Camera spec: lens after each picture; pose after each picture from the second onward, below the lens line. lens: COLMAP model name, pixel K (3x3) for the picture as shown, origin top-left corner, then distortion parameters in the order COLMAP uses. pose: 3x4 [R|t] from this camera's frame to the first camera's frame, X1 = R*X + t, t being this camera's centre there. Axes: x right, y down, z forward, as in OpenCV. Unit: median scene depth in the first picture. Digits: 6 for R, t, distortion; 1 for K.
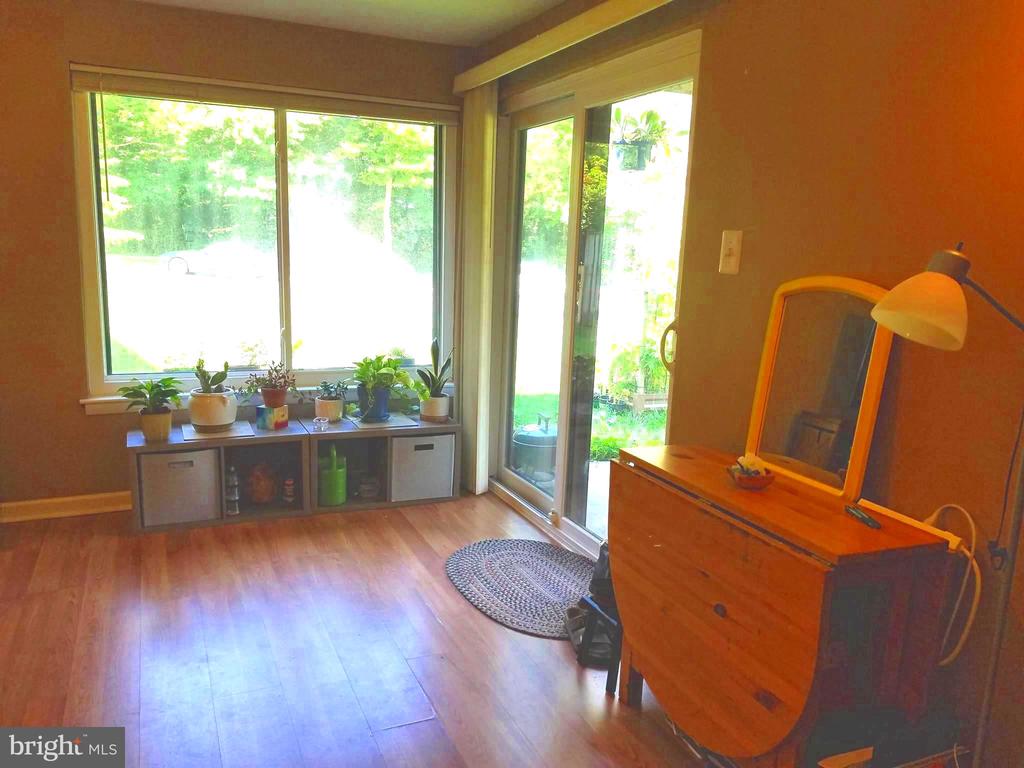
lens RADIAL K [[784.2, 0, 510.9], [0, 784.2, 382.8], [0, 0, 1]] dist [-0.005240, -0.008842]
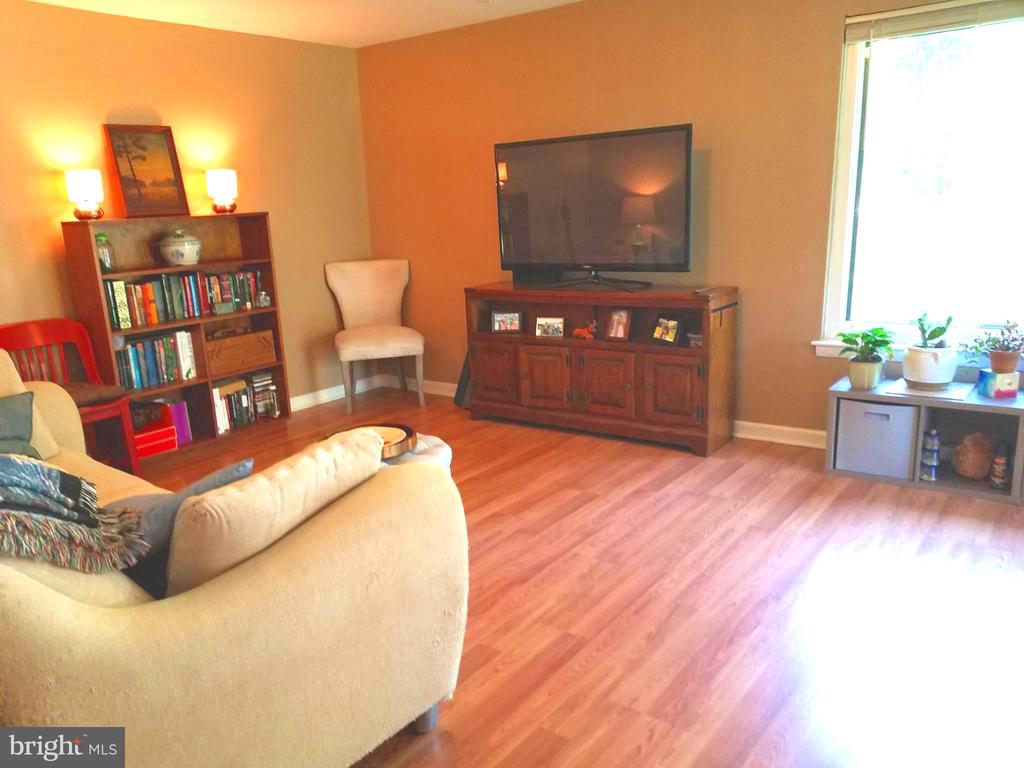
lens RADIAL K [[784.2, 0, 512.5], [0, 784.2, 389.9], [0, 0, 1]] dist [-0.005240, -0.008842]
pose [[0.482398, 0.154712, -0.862181, 0.196671], [-0.091150, 0.987801, 0.126254, -0.010845], [0.871197, 0.017683, 0.490615, 0.110465]]
